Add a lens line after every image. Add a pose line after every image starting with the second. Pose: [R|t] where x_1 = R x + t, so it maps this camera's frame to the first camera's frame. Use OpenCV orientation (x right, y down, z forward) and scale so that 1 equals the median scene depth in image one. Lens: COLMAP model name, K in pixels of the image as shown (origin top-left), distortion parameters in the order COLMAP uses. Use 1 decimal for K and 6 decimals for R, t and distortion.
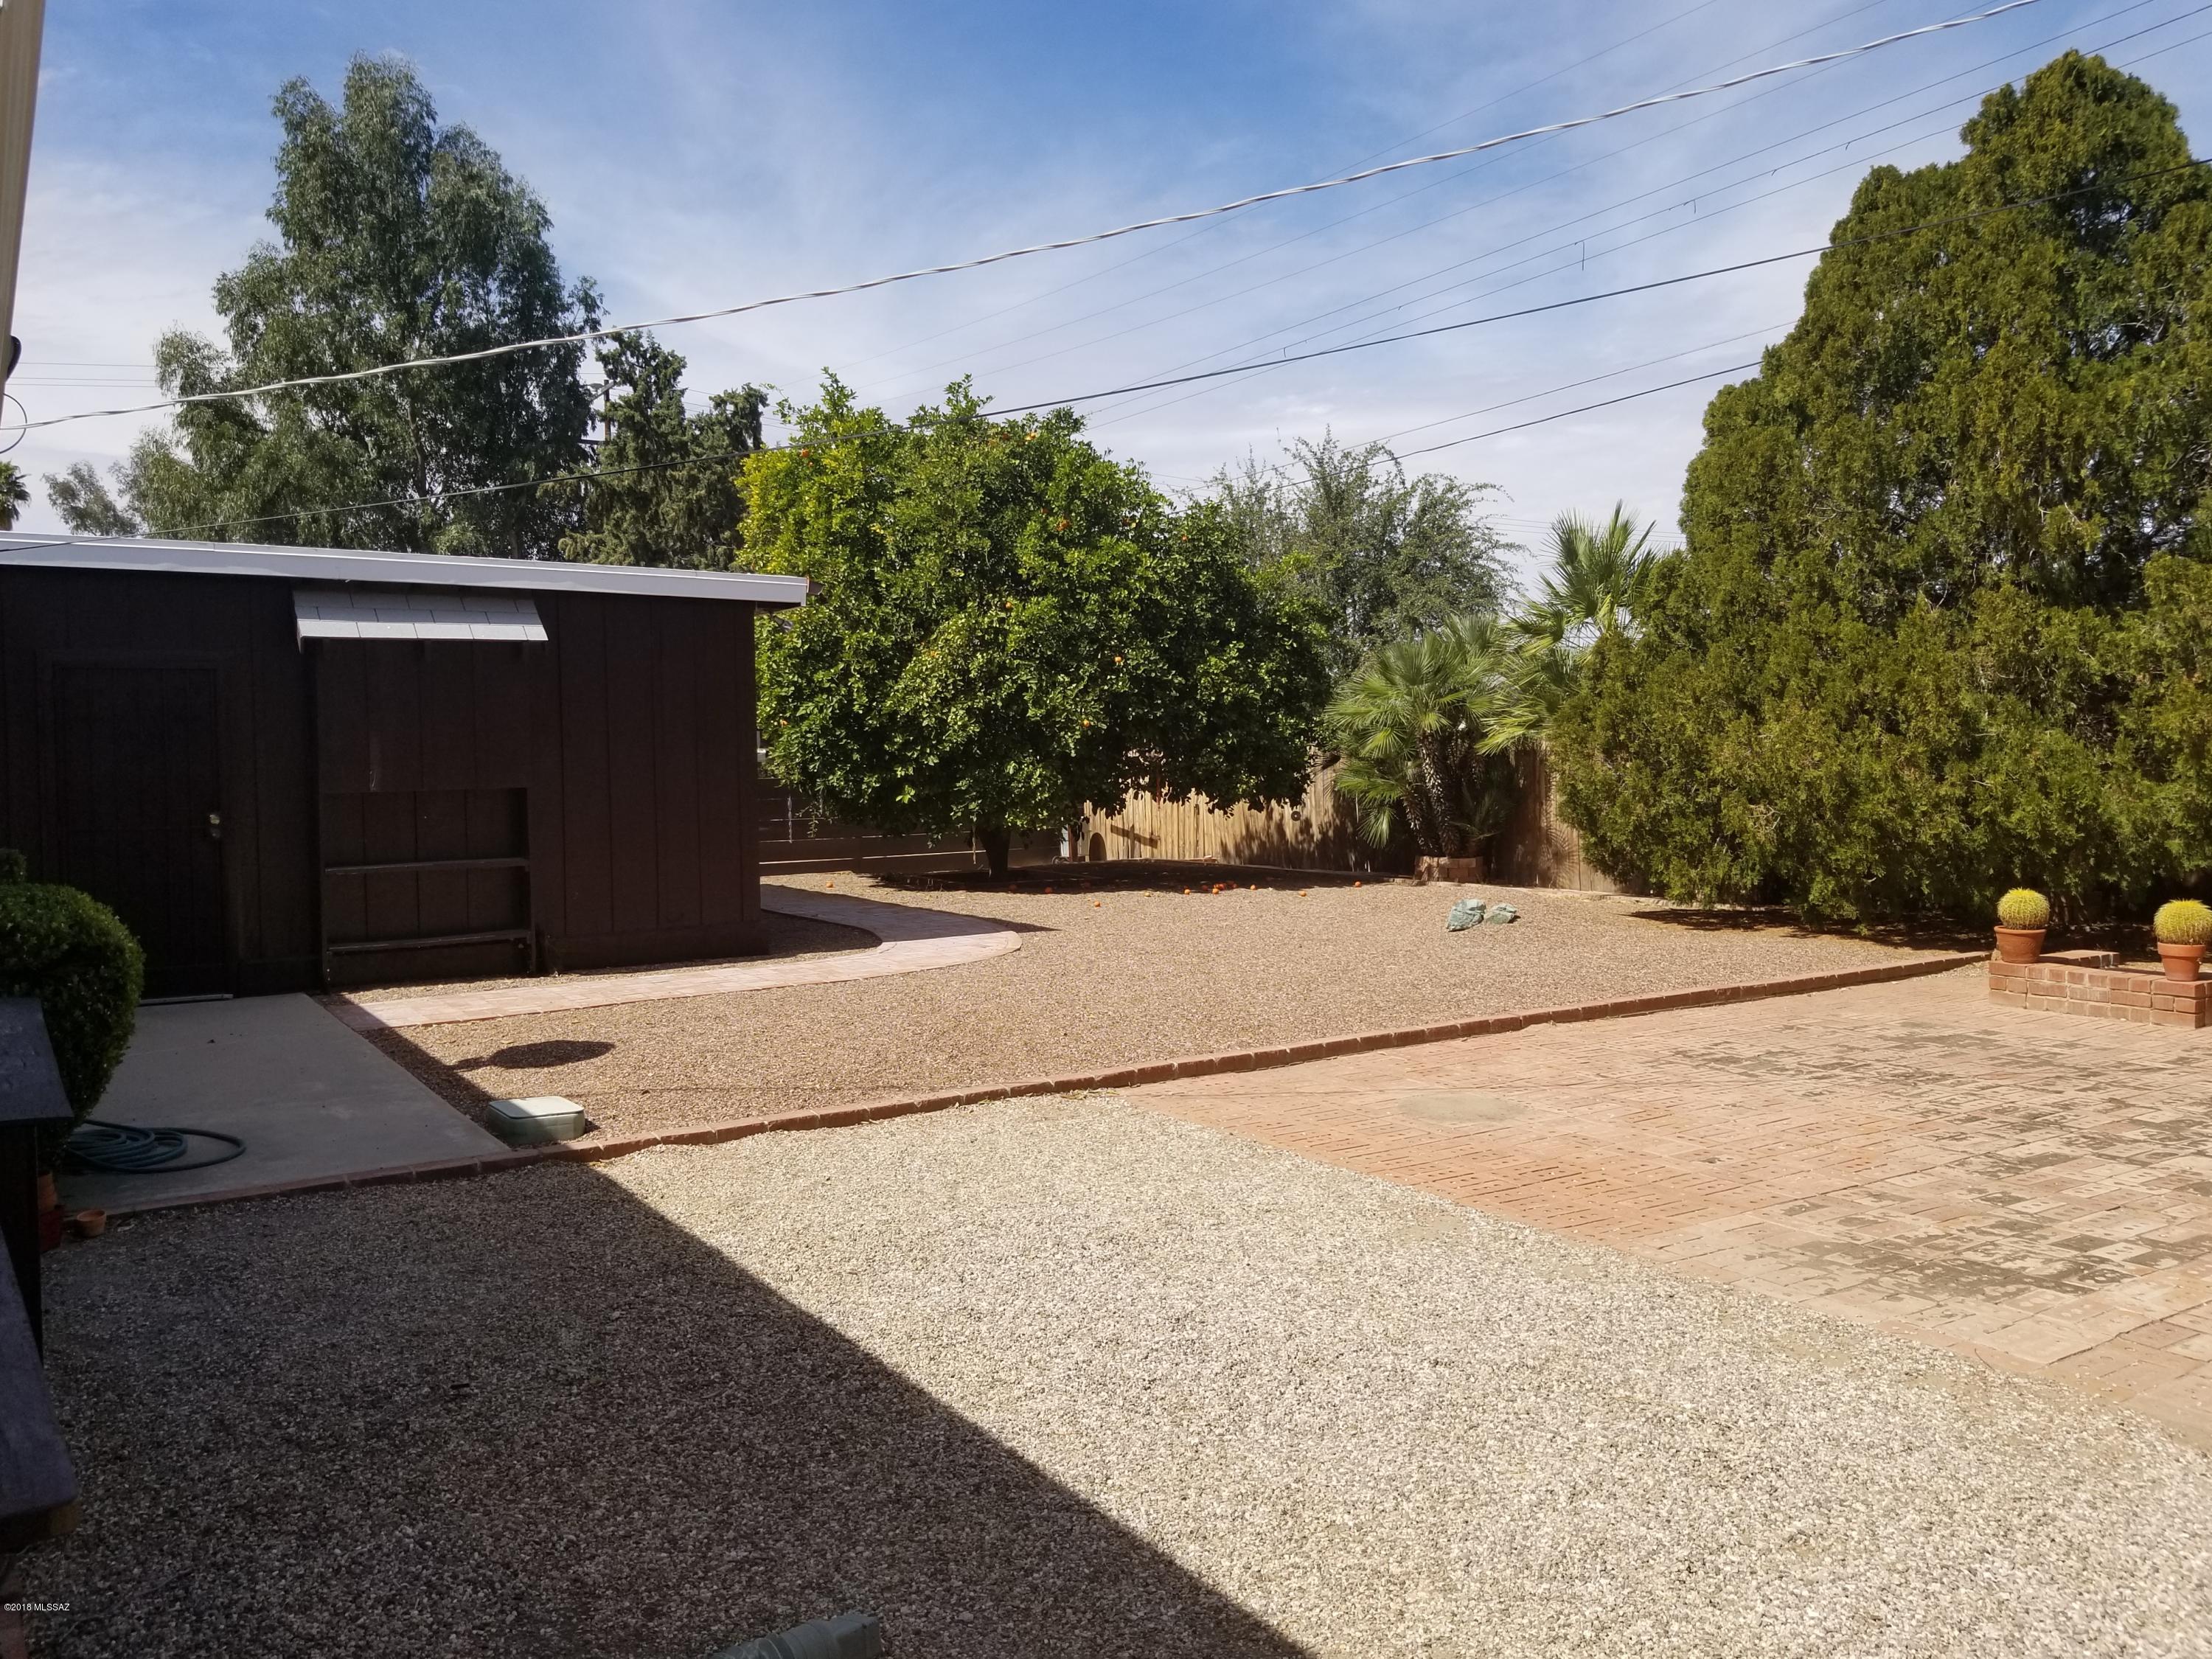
lens RADIAL K [[1758.4, 0, 1112.7], [0, 1758.4, 785.7], [0, 0, 1]] dist [0.092155, -0.158602]
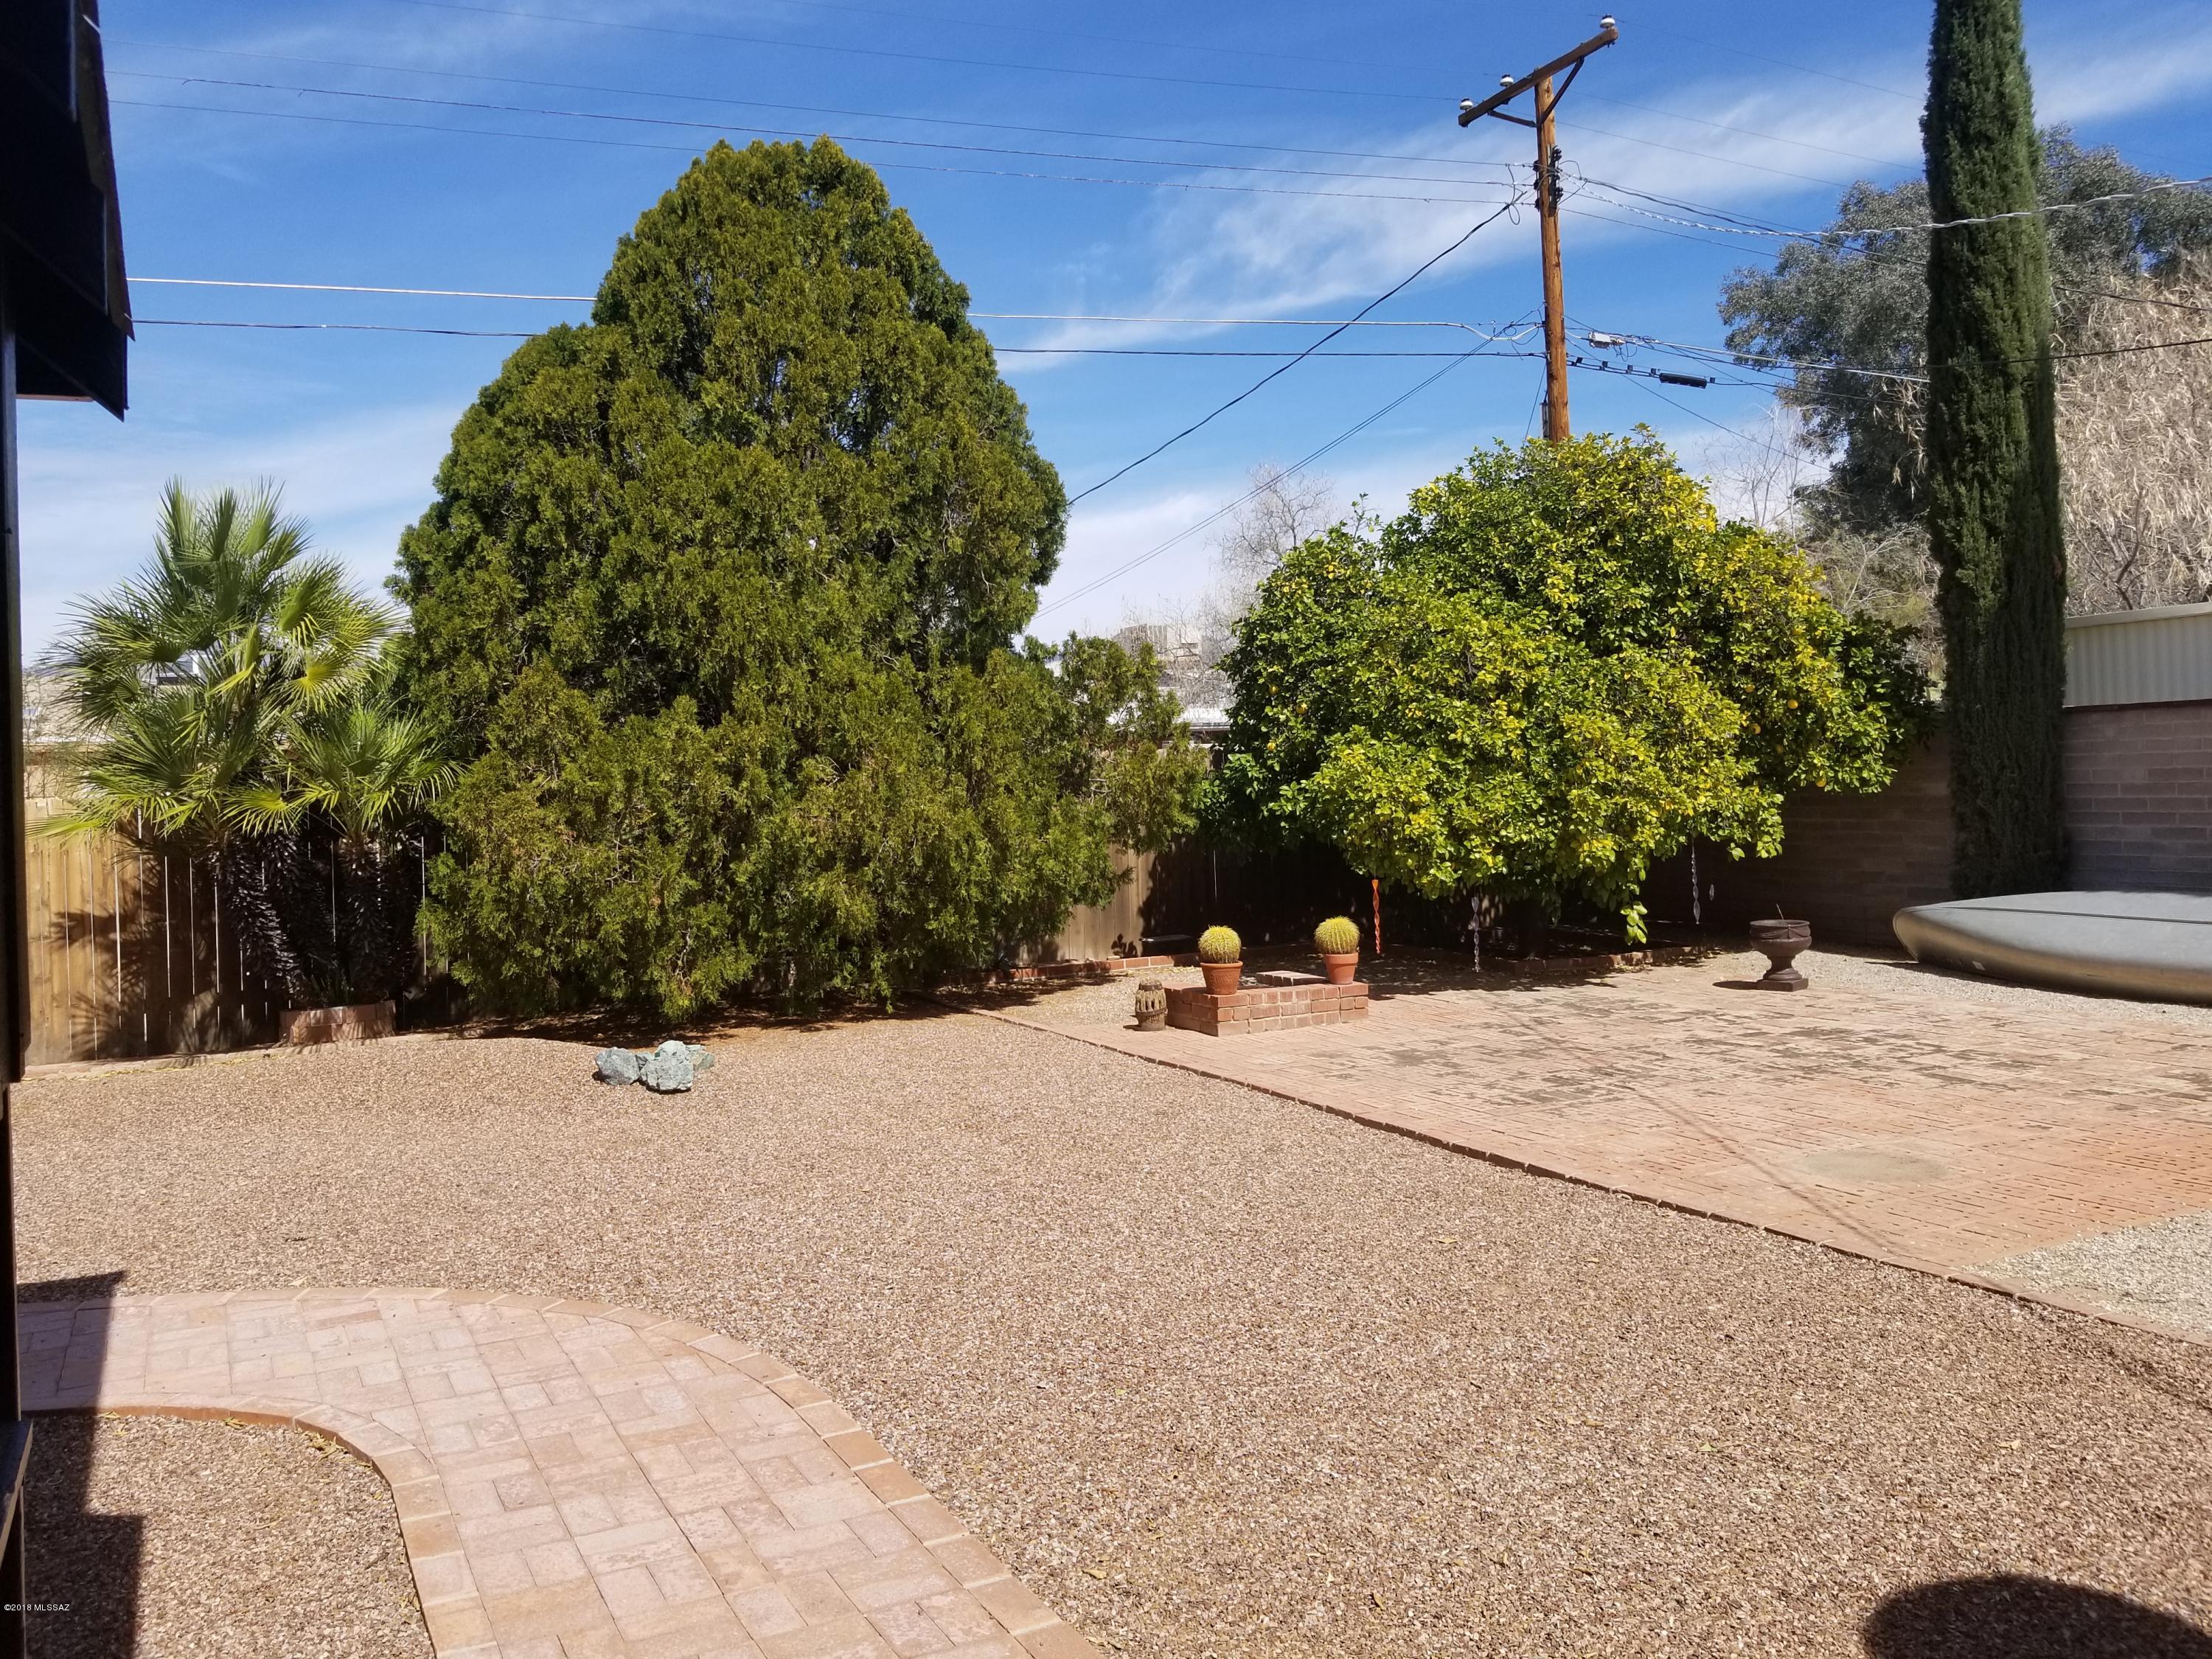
lens RADIAL K [[1749.2, 0, 1097.3], [0, 1749.2, 757.0], [0, 0, 1]] dist [0.103120, -0.179733]
pose [[0.118373, 0.019347, 0.992781, -0.344287], [0.059261, 0.997890, -0.026512, -0.012794], [-0.991199, 0.061971, 0.116976, 0.577318]]
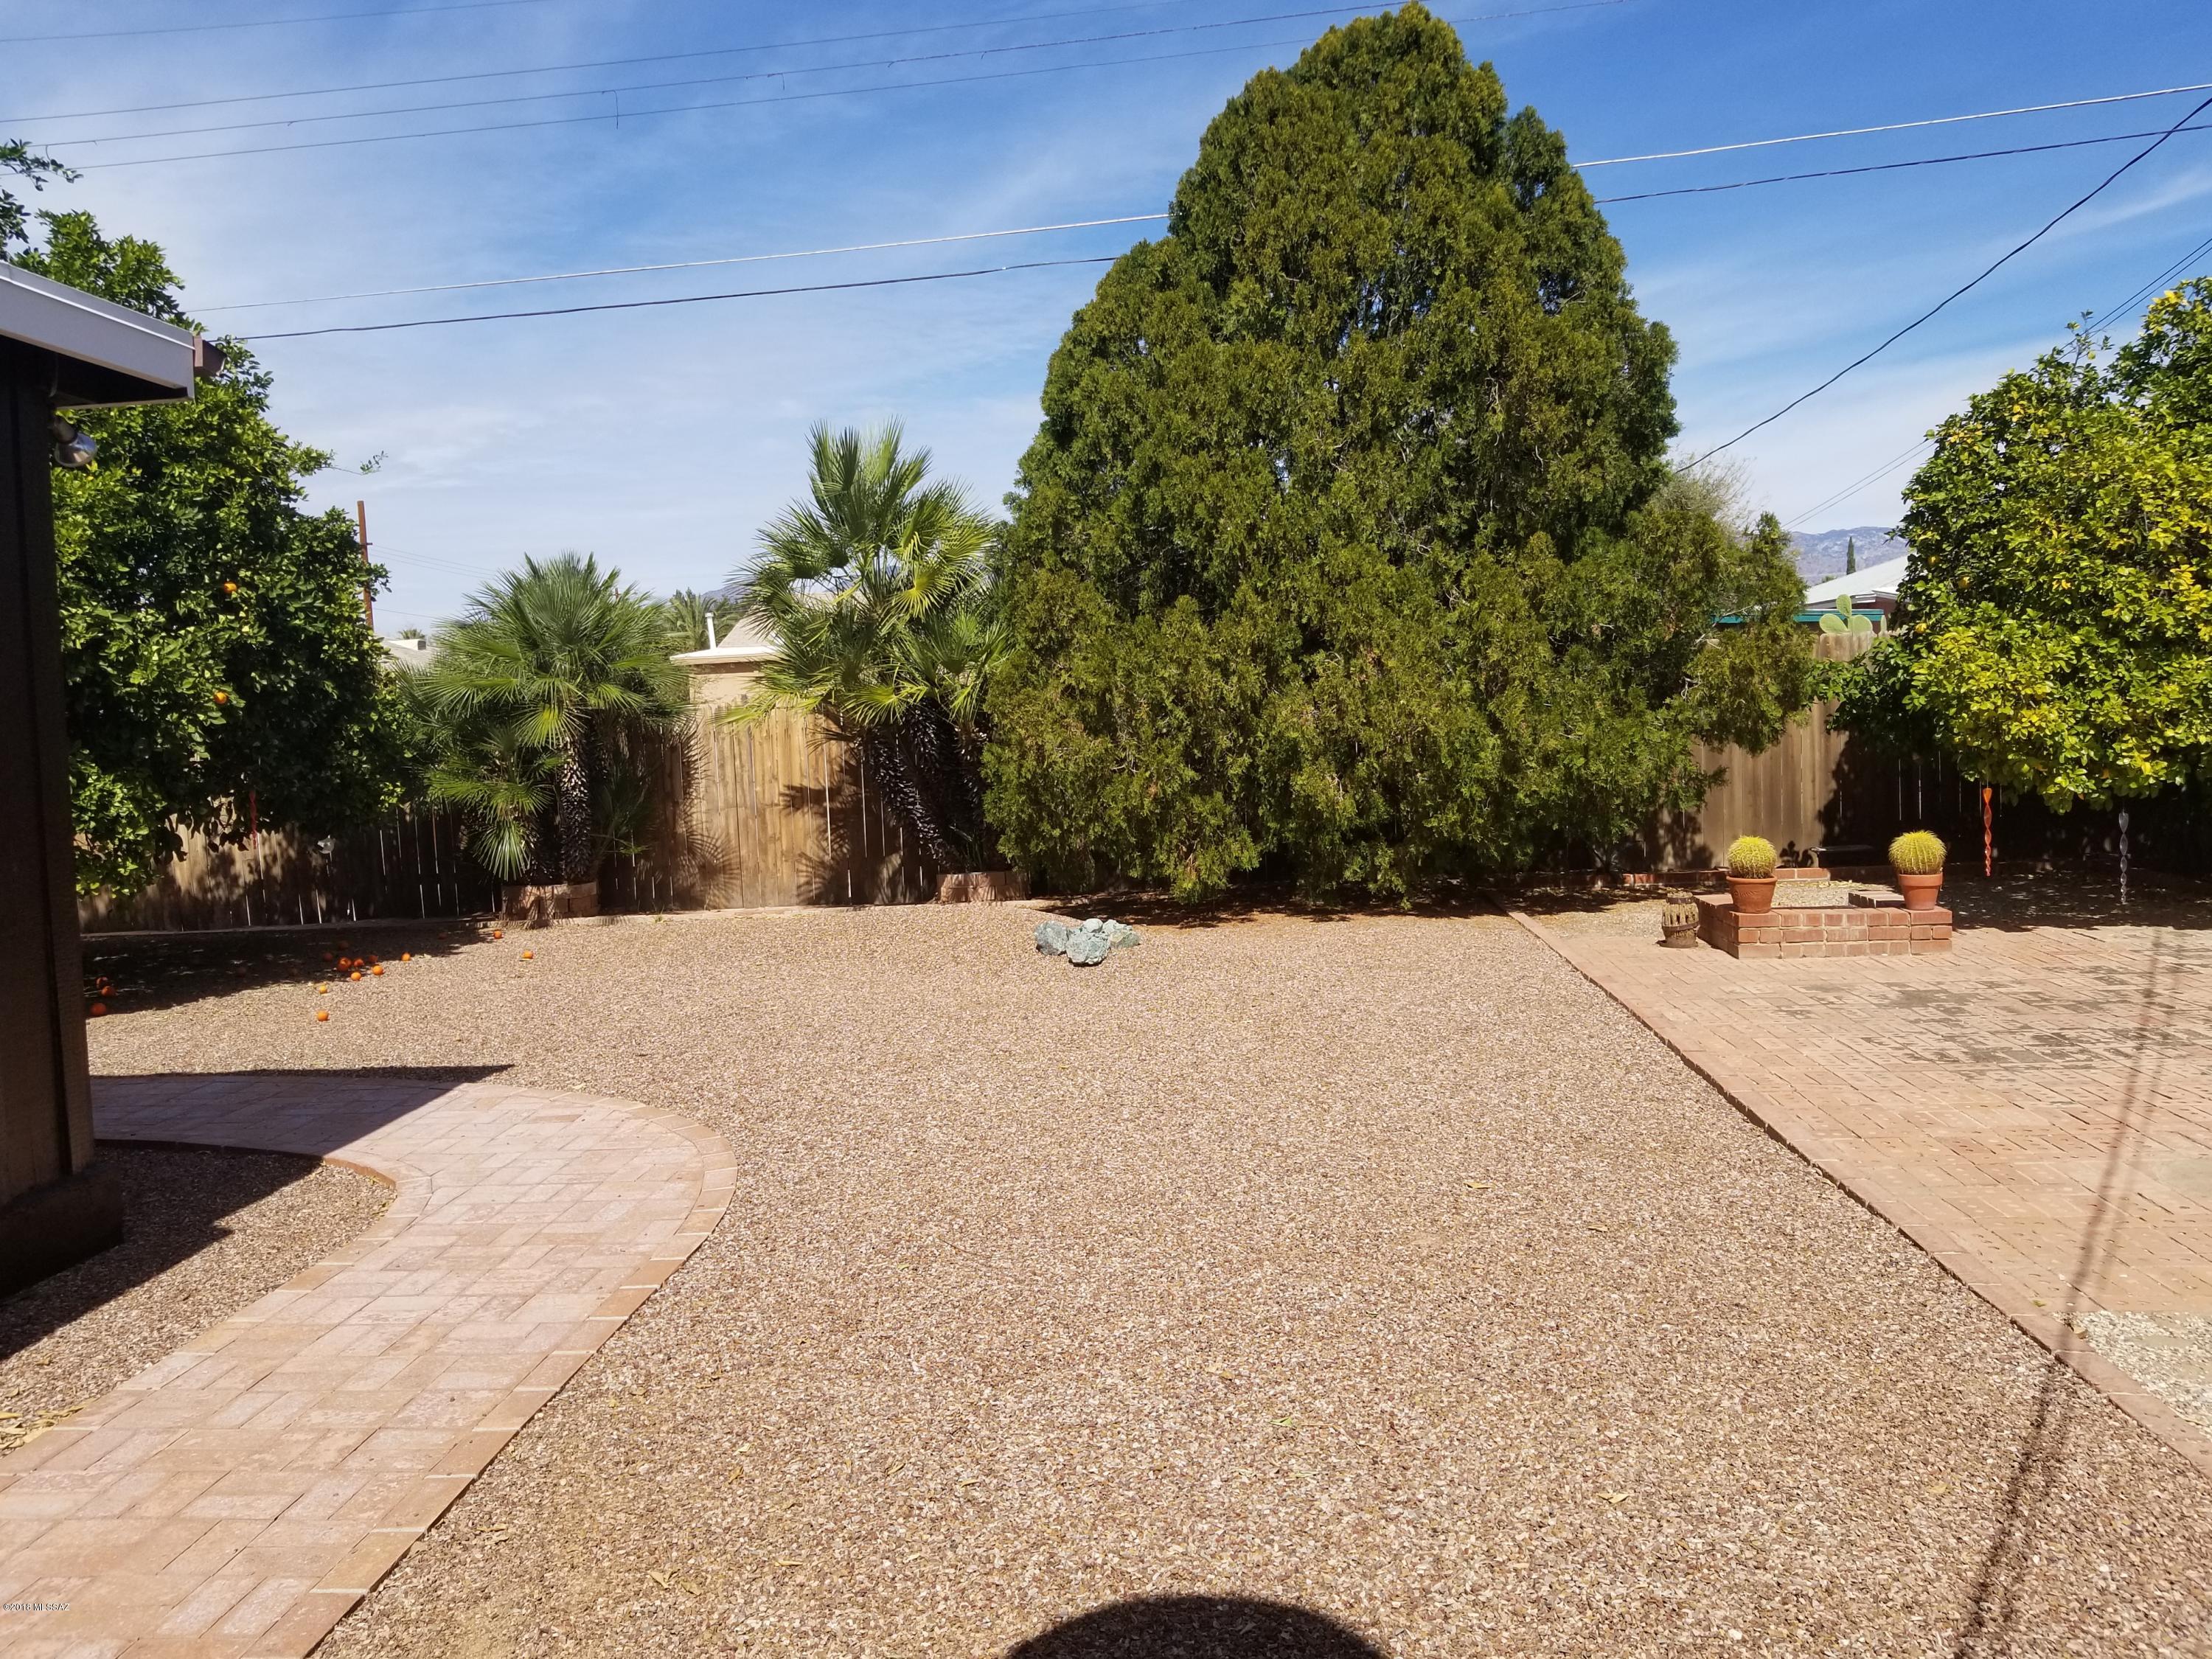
lens RADIAL K [[1758.4, 0, 1112.7], [0, 1758.4, 785.7], [0, 0, 1]] dist [0.092155, -0.158602]
pose [[0.609186, -0.050825, 0.791397, -0.280433], [0.052815, 0.998329, 0.023459, -0.005942], [-0.791267, 0.027507, 0.610852, 0.420401]]
